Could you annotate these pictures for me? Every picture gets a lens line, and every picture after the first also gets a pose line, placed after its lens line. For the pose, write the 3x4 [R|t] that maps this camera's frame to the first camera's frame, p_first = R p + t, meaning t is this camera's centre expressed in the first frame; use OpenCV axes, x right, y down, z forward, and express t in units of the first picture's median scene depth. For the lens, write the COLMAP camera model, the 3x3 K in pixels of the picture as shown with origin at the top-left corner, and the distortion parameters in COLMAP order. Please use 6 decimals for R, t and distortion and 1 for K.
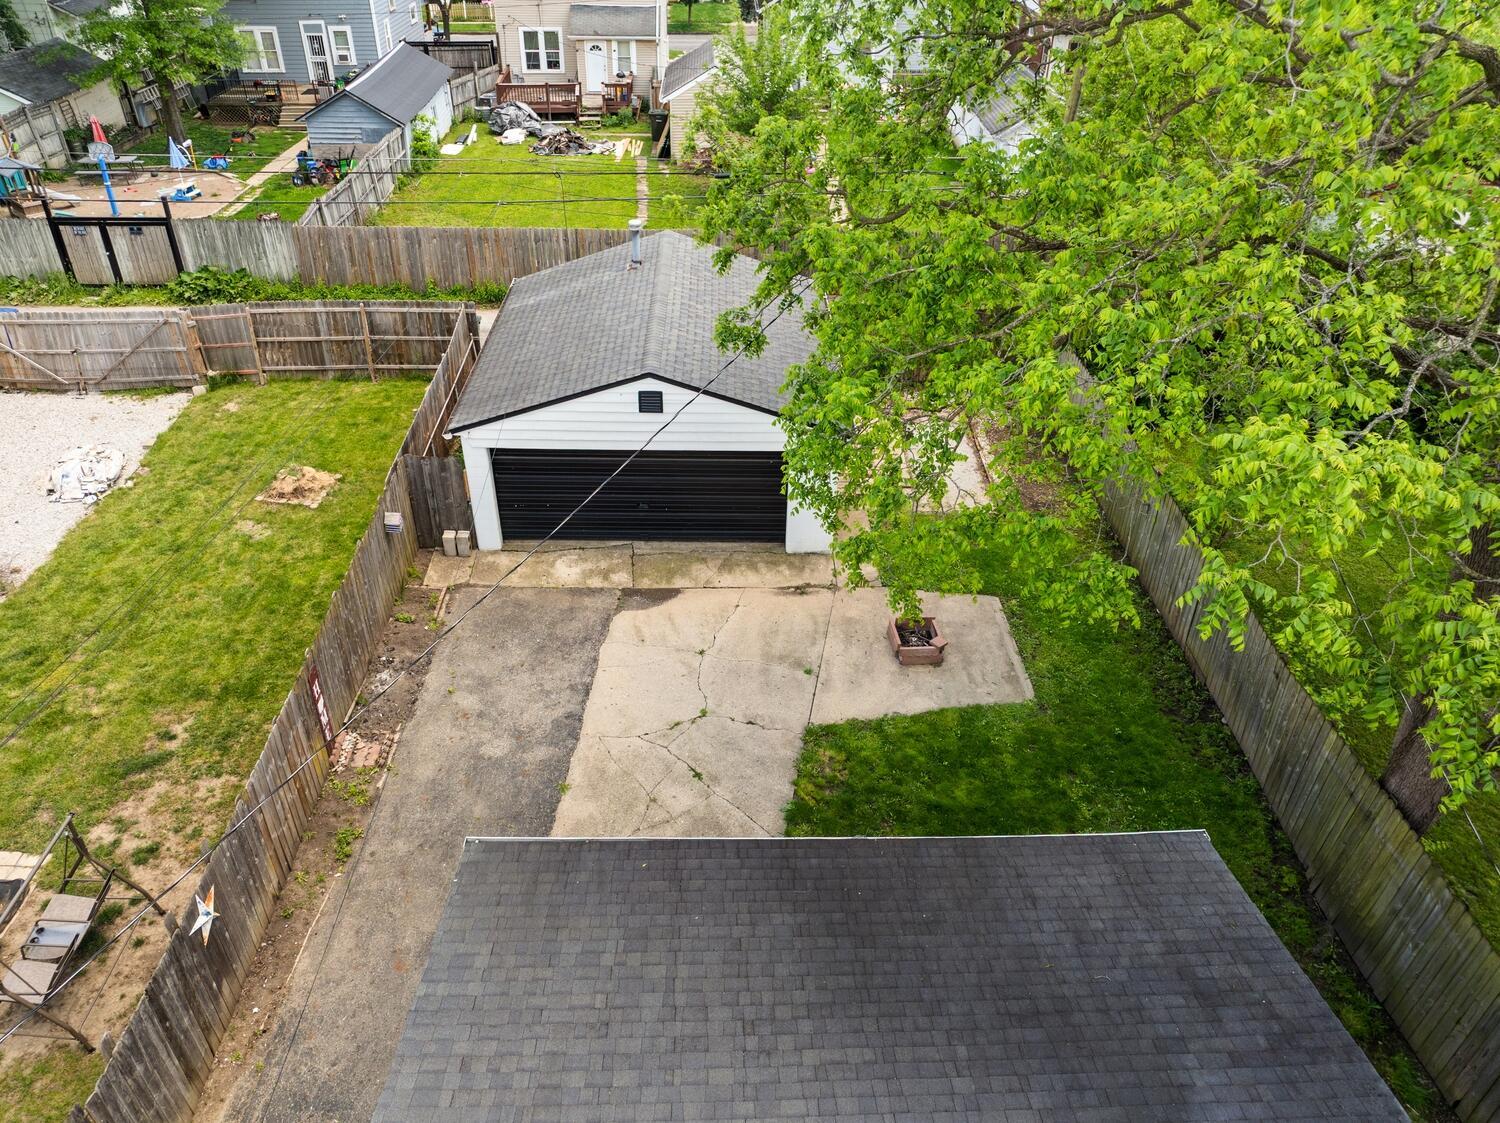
lens RADIAL K [[1063.1, 0, 750.0], [0, 1063.1, 561.5], [0, 0, 1]] dist [-0.037024, 0.003154]
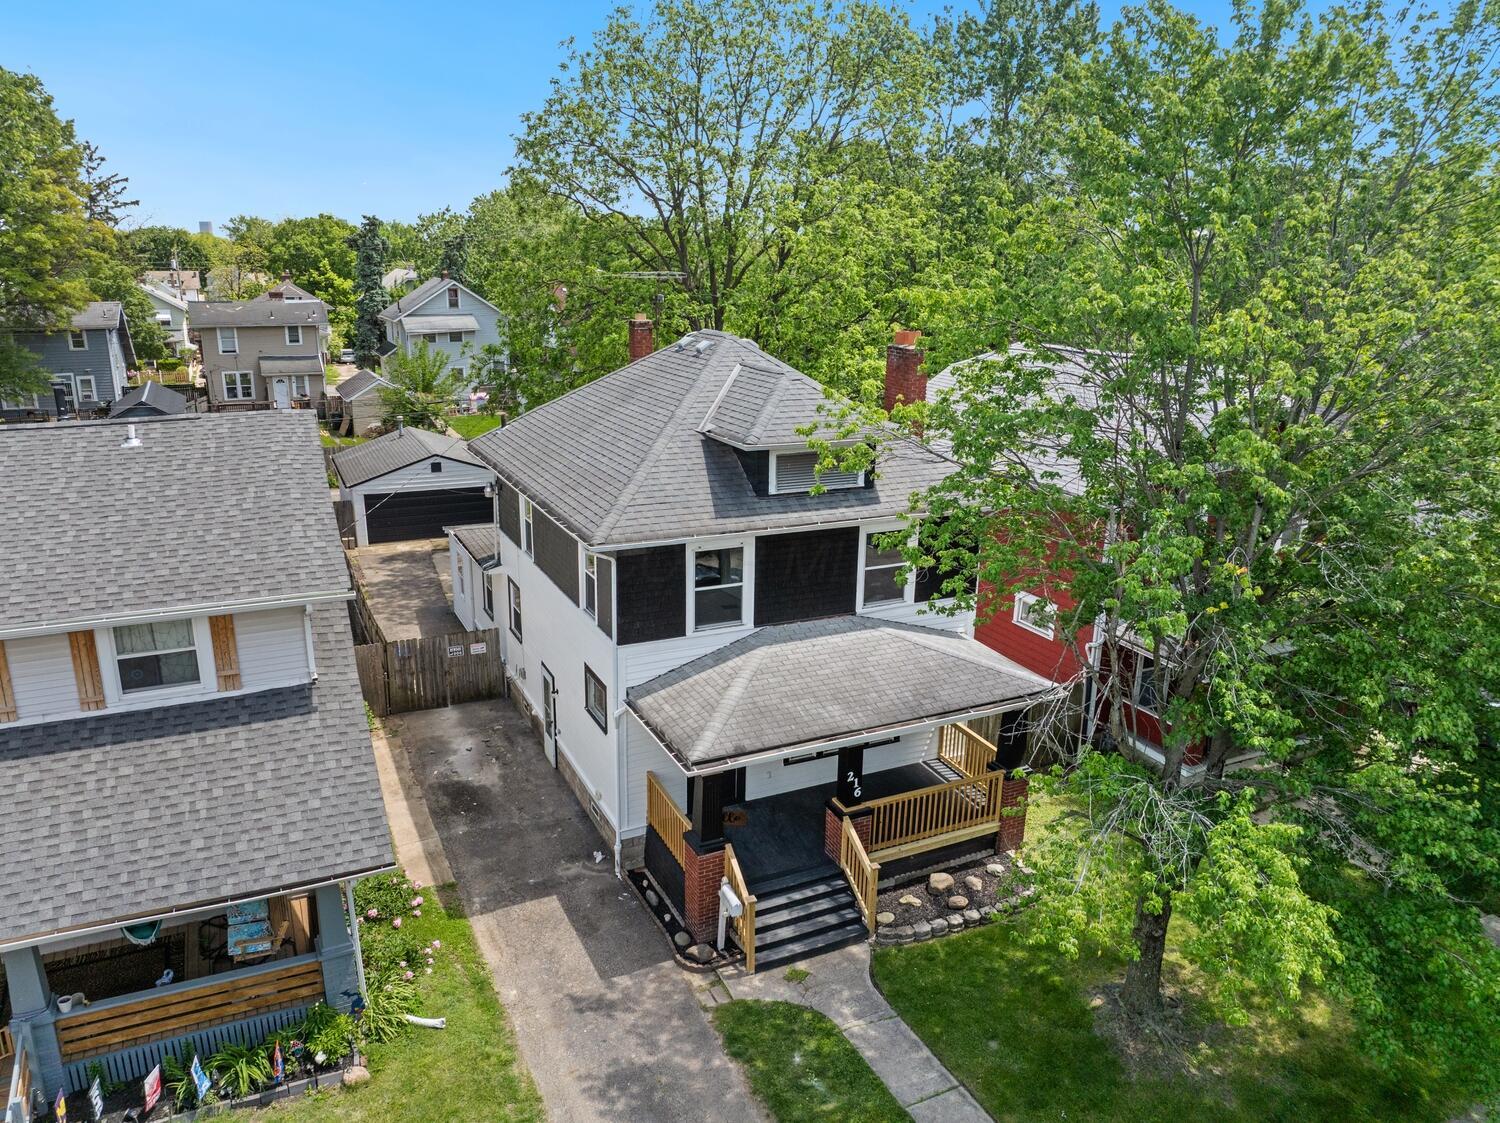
lens RADIAL K [[1063.1, 0, 750.0], [0, 1063.1, 561.5], [0, 0, 1]] dist [-0.037024, 0.003154]
pose [[0.913189, -0.113045, 0.391544, -0.421816], [0.231292, 0.934799, -0.269545, 0.891794], [-0.335544, 0.336706, 0.879795, -1.326918]]
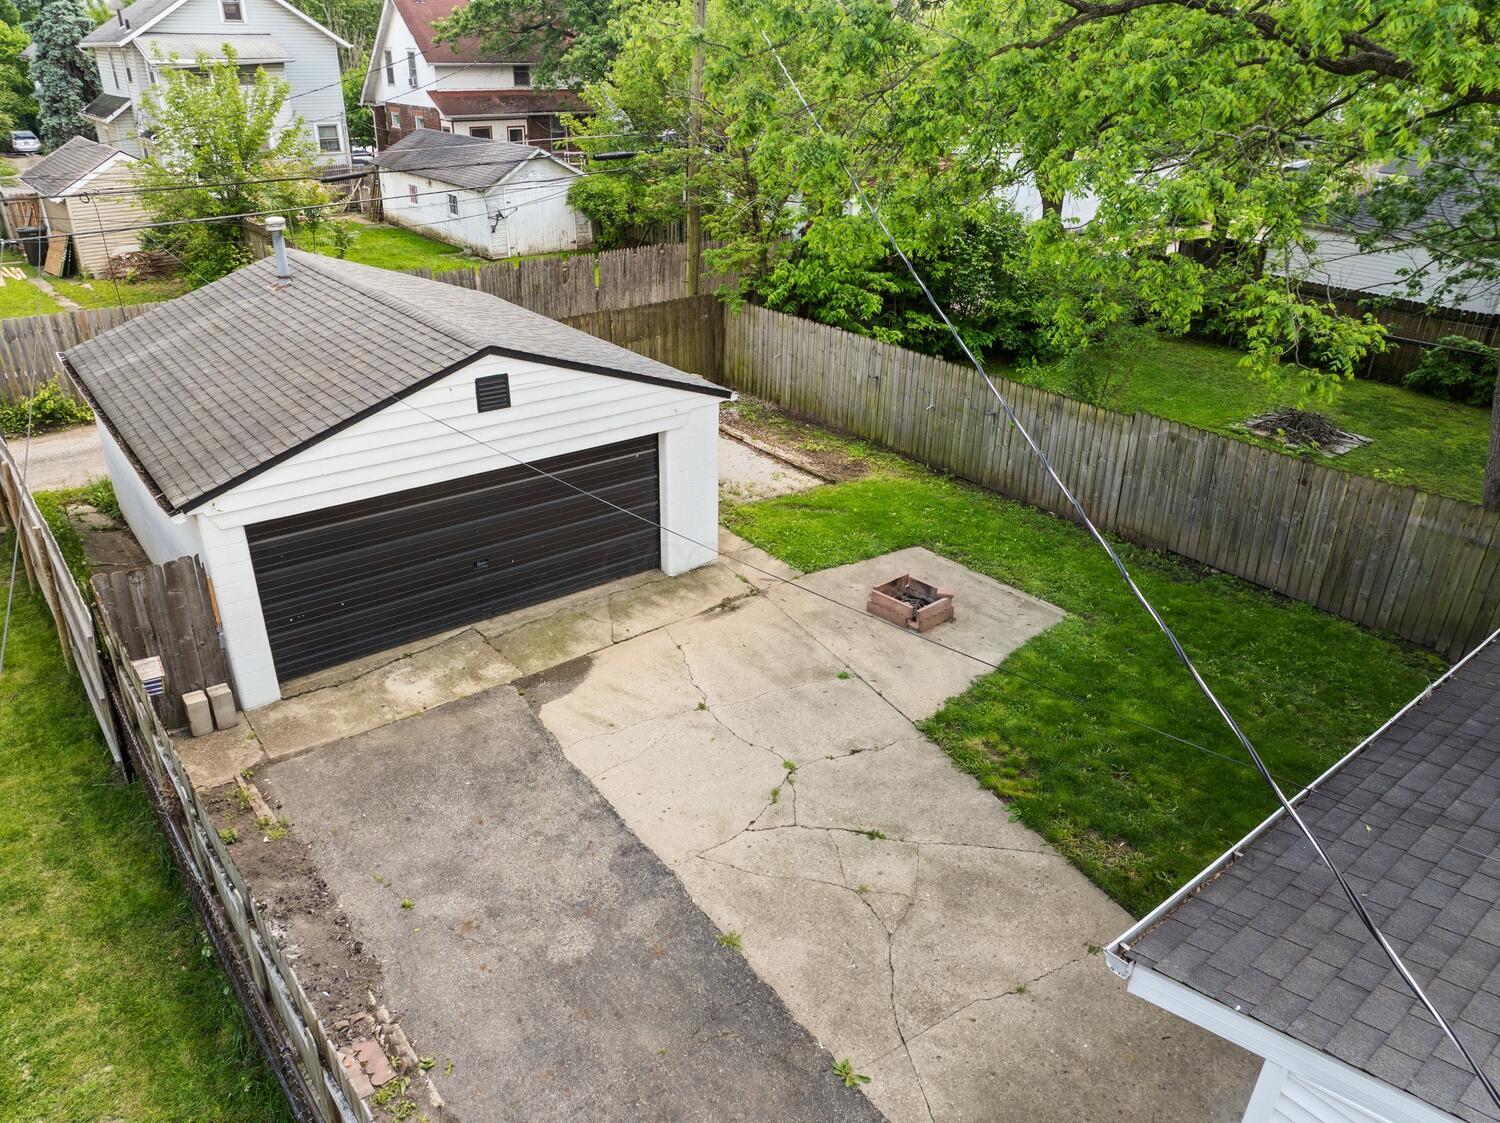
lens RADIAL K [[1063.1, 0, 750.0], [0, 1063.1, 561.5], [0, 0, 1]] dist [-0.037024, 0.003154]
pose [[0.797611, -0.268761, 0.539985, -0.368454], [0.342803, 0.938589, -0.039199, 0.034661], [-0.496289, 0.216374, 0.840761, 0.383867]]
